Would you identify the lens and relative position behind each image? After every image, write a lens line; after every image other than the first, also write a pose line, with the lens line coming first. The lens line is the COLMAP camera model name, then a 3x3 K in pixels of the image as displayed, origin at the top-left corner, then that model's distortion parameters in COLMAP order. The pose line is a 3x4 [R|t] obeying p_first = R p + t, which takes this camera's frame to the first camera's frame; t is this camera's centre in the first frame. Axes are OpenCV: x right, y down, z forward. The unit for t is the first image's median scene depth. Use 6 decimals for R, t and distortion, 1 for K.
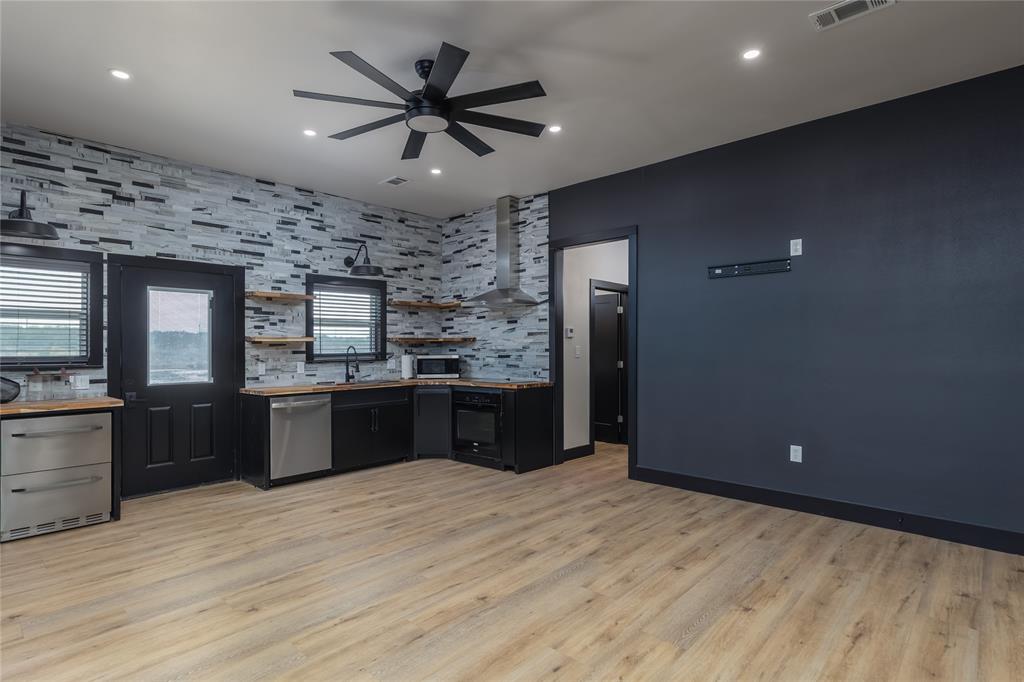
lens RADIAL K [[516.7, 0, 512.9], [0, 516.7, 344.8], [0, 0, 1]] dist [0.004490, -0.000645]
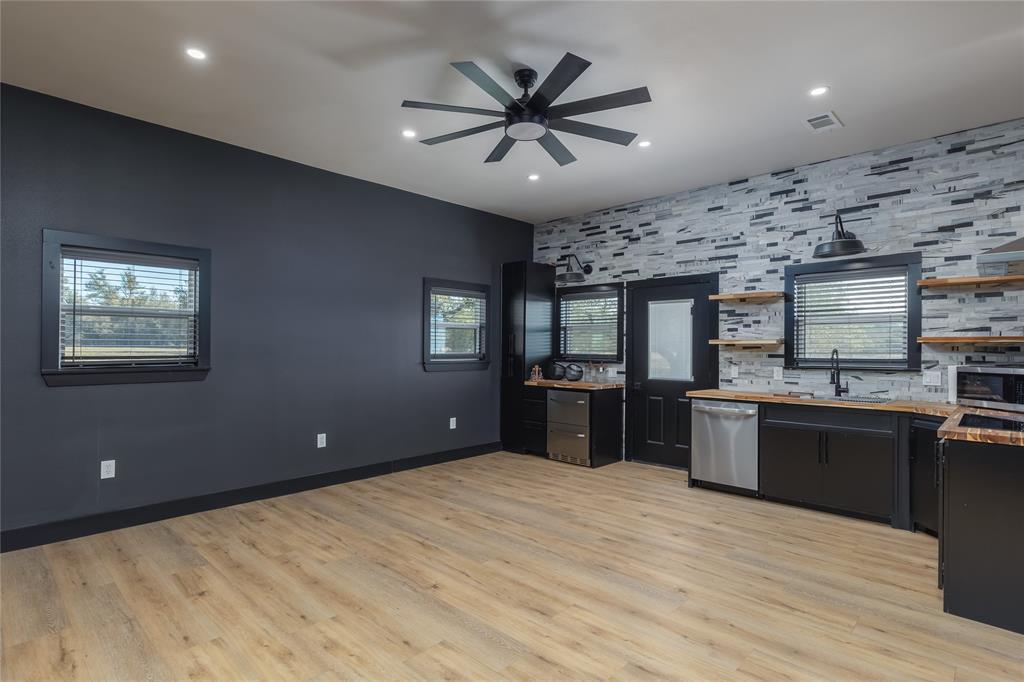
lens RADIAL K [[516.7, 0, 516.7], [0, 516.7, 341.3], [0, 0, 1]] dist [0.004490, -0.000645]
pose [[-0.007119, -0.007099, -0.999949, 0.597579], [-0.001446, 0.999974, -0.007088, -0.004940], [0.999974, 0.001396, -0.007130, 0.694473]]
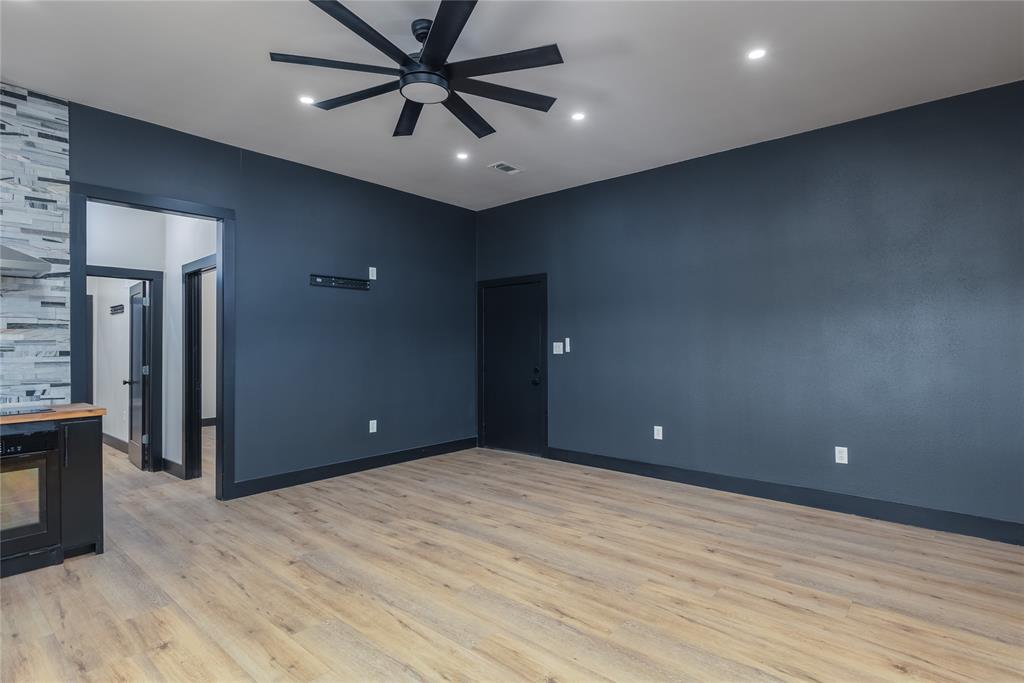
lens RADIAL K [[516.7, 0, 505.2], [0, 516.7, 340.5], [0, 0, 1]] dist [0.004490, -0.000645]
pose [[-0.019743, 0.013786, 0.999710, -0.731215], [0.002903, 0.999902, -0.013731, 0.006243], [-0.999801, 0.002631, -0.019781, 0.618438]]
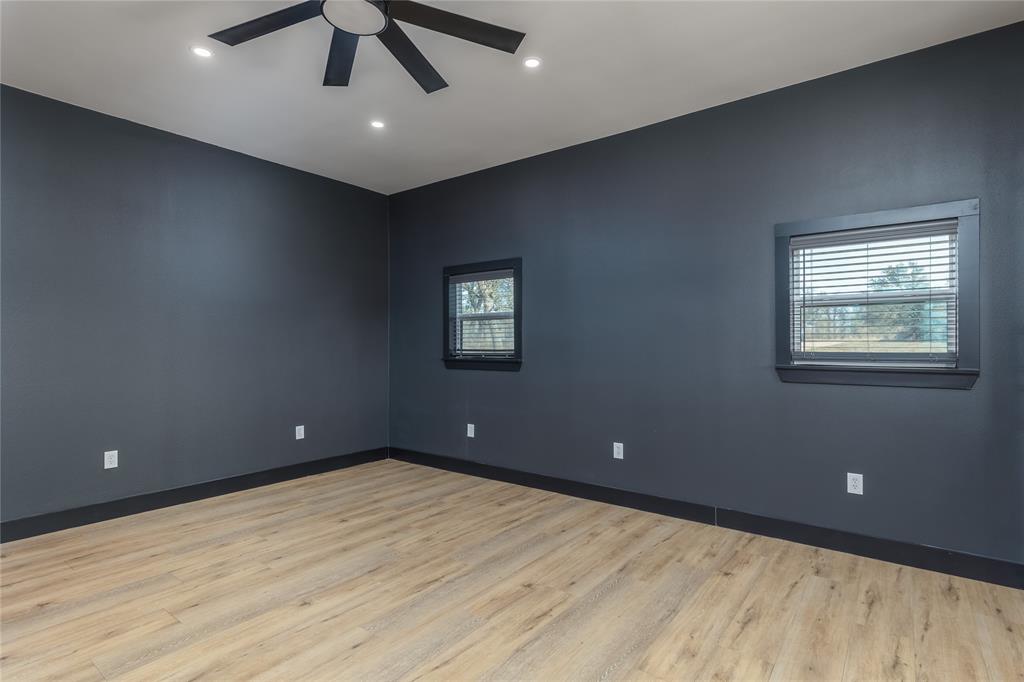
lens RADIAL K [[516.7, 0, 514.1], [0, 516.7, 341.4], [0, 0, 1]] dist [0.004490, -0.000645]
pose [[-0.995637, 0.007554, -0.093000, -0.214268], [0.007992, 0.999959, -0.004345, 0.002694], [0.092964, -0.005070, -0.995657, 1.185336]]
